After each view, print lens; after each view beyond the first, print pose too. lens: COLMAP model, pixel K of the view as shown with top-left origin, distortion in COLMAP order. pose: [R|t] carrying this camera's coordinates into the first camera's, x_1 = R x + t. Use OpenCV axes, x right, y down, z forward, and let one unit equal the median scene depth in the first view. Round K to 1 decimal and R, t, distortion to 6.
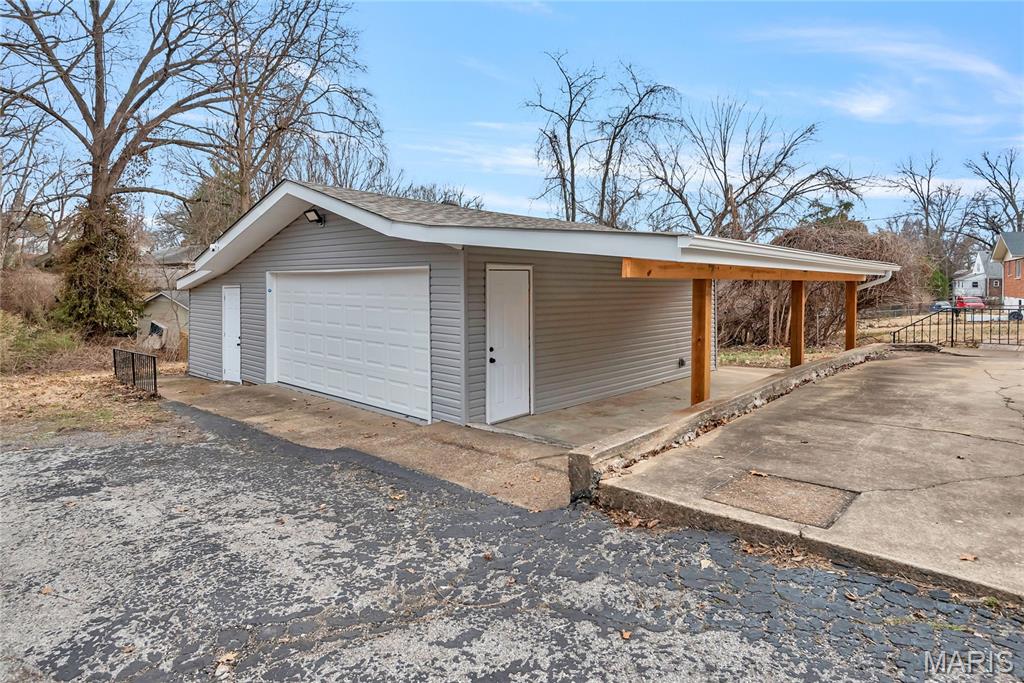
lens RADIAL K [[553.4, 0, 508.3], [0, 553.4, 292.8], [0, 0, 1]] dist [0.030863, -0.020433]
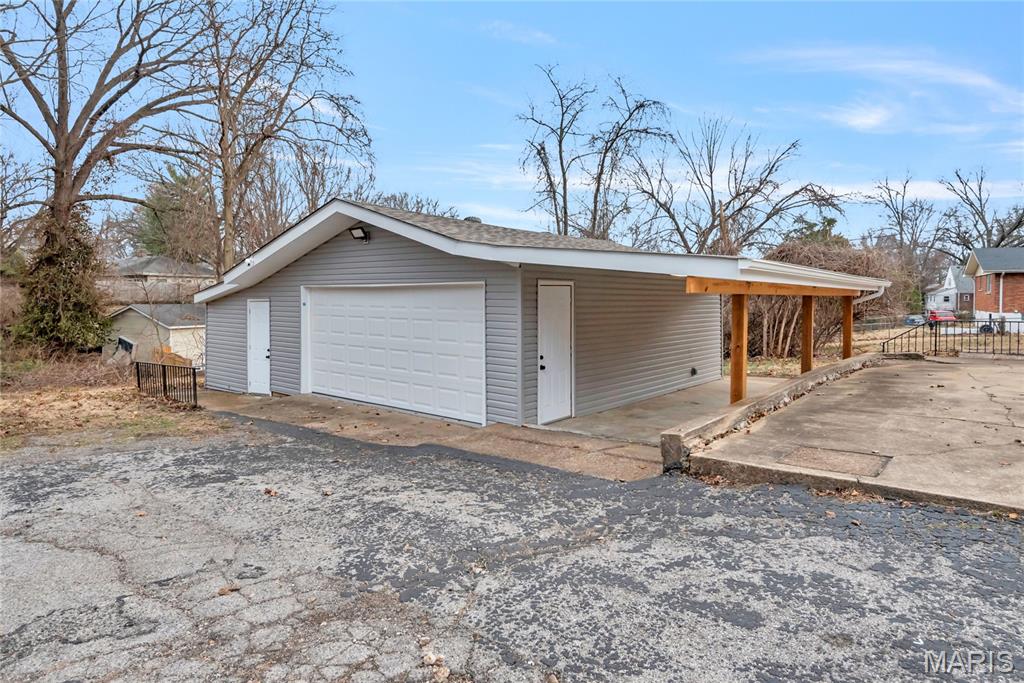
lens RADIAL K [[578.5, 0, 514.5], [0, 578.5, 311.6], [0, 0, 1]] dist [0.041303, -0.026079]
pose [[0.998032, 0.000033, 0.062711, -0.145229], [-0.000533, 0.999968, 0.007955, 0.001597], [-0.062708, -0.007973, 0.998000, -0.134986]]
